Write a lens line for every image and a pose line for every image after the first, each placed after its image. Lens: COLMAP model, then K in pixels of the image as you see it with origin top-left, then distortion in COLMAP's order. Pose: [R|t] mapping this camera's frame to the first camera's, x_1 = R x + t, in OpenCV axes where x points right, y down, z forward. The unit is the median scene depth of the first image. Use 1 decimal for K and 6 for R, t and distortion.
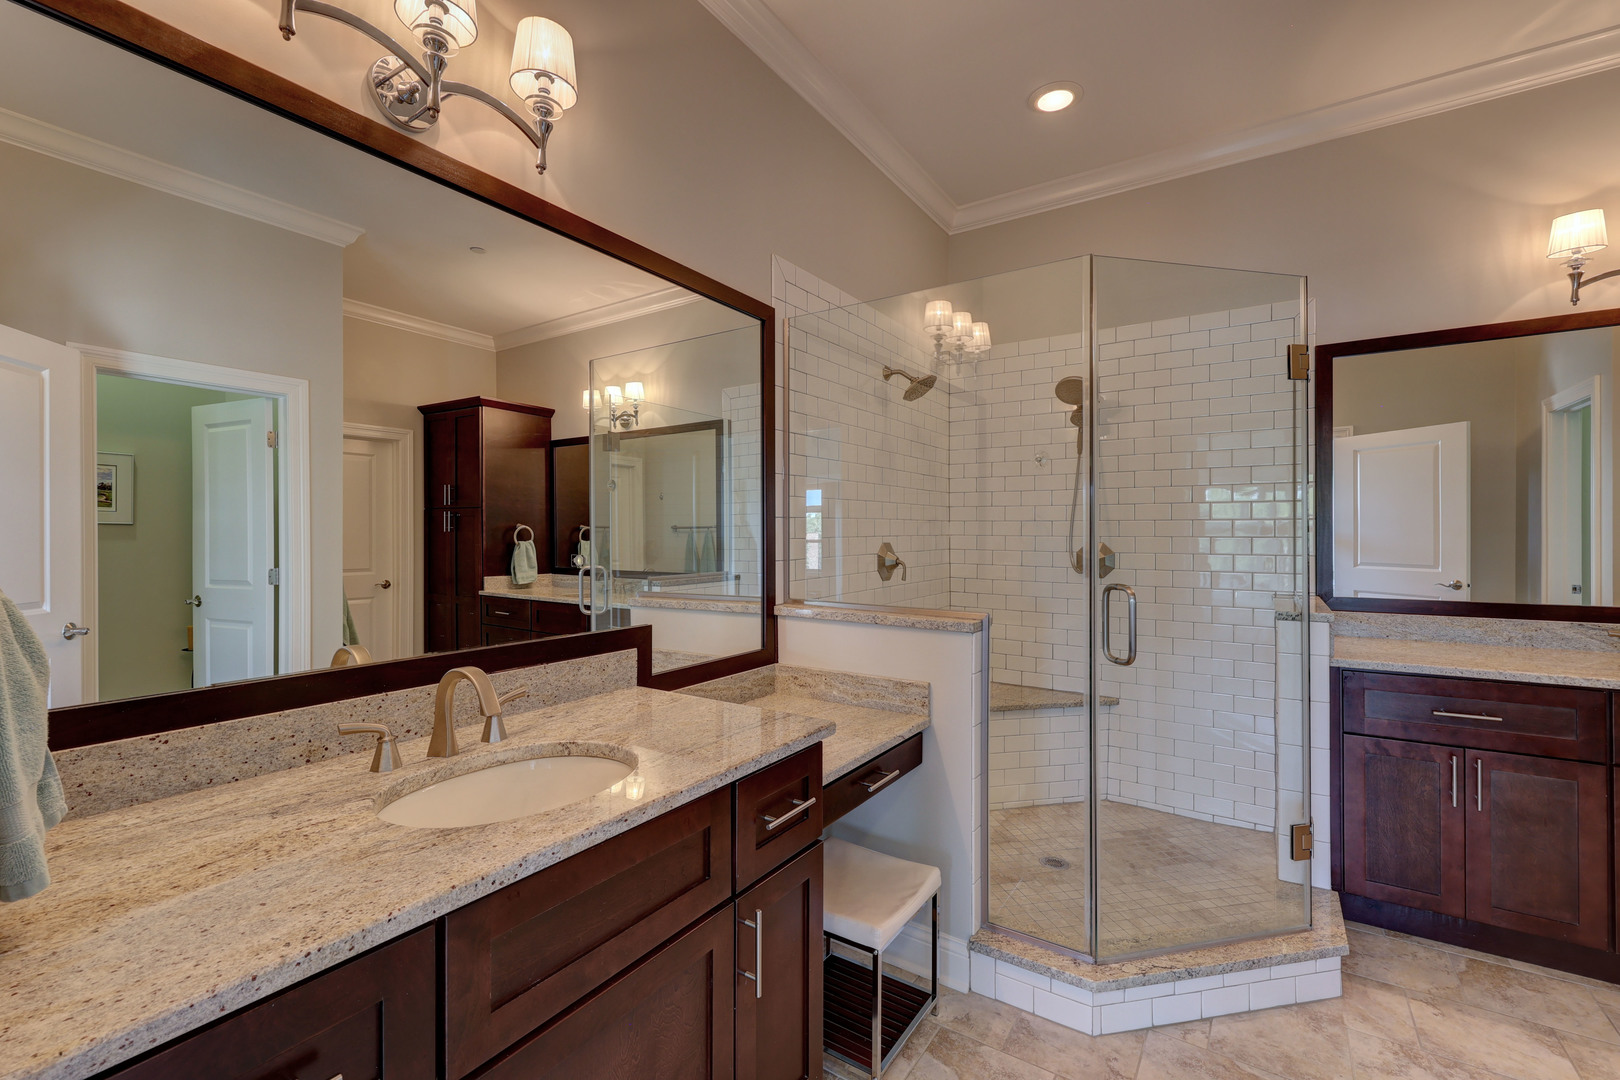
lens RADIAL K [[656.4, 0, 841.7], [0, 656.4, 541.4], [0, 0, 1]] dist [0.003460, 0.000007]
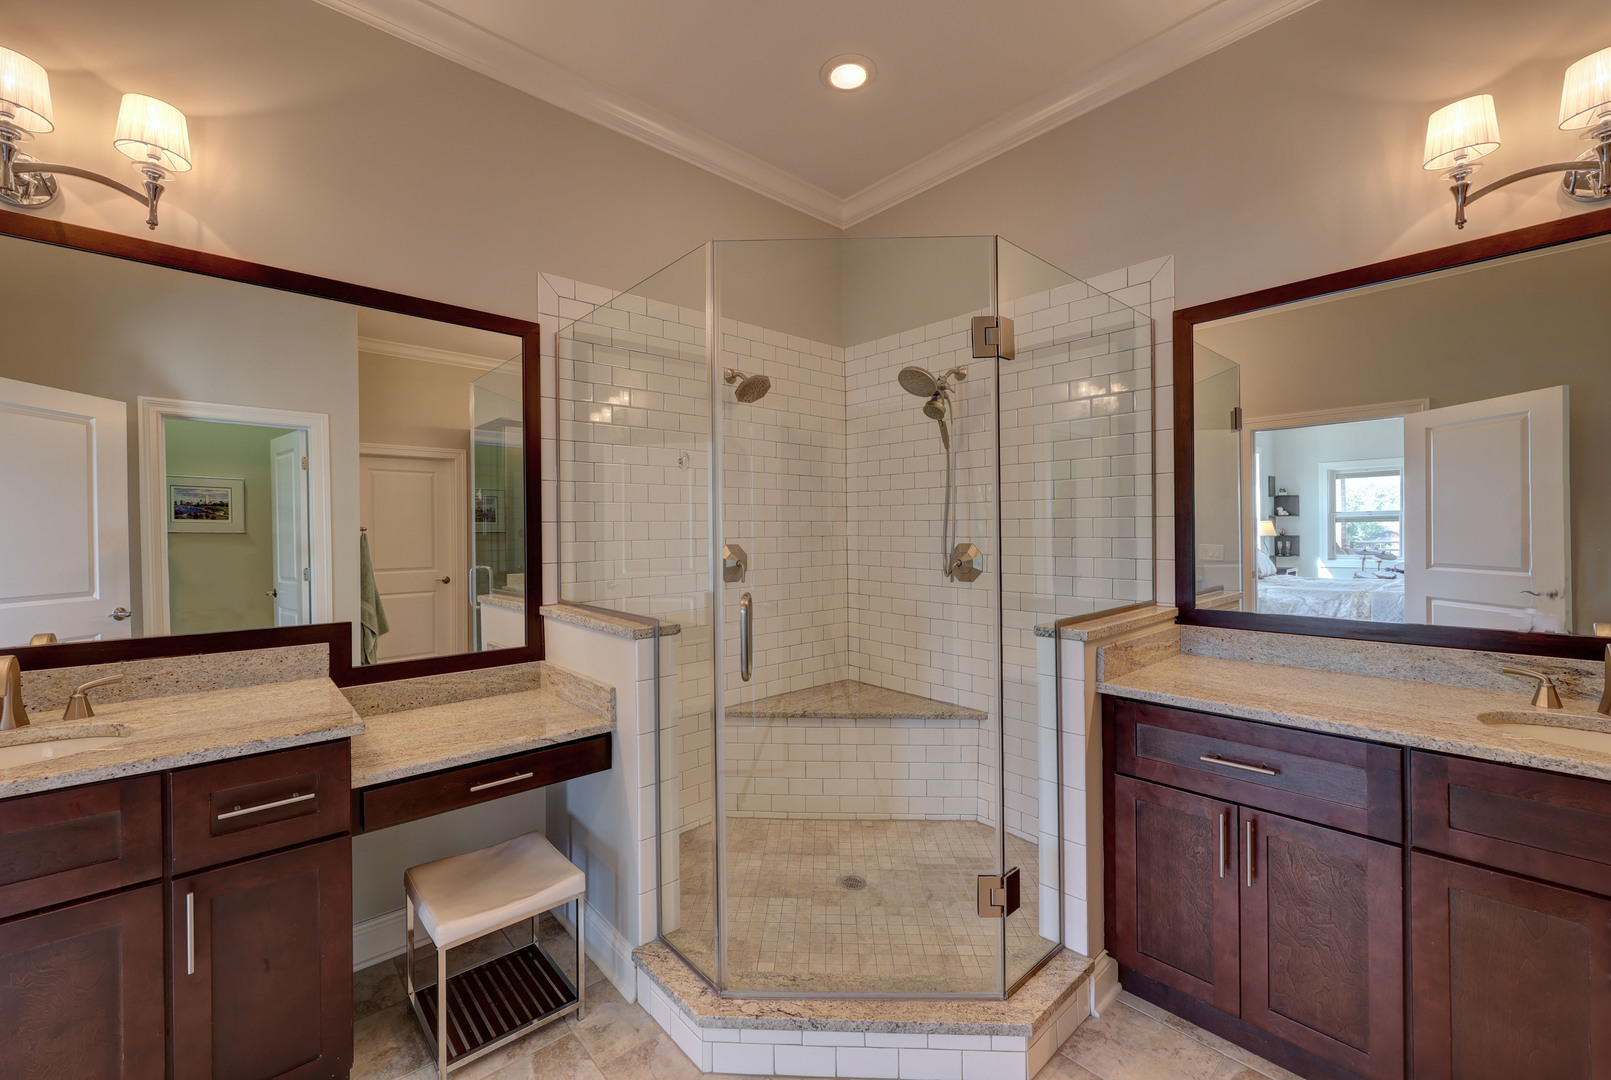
lens RADIAL K [[652.8, 0, 838.5], [0, 652.8, 536.5], [0, 0, 1]] dist [0.003460, 0.000007]
pose [[0.968416, -0.005474, -0.249280, 0.628885], [0.004149, 0.999974, -0.005841, -0.006611], [0.249306, 0.004623, 0.968414, 0.107478]]
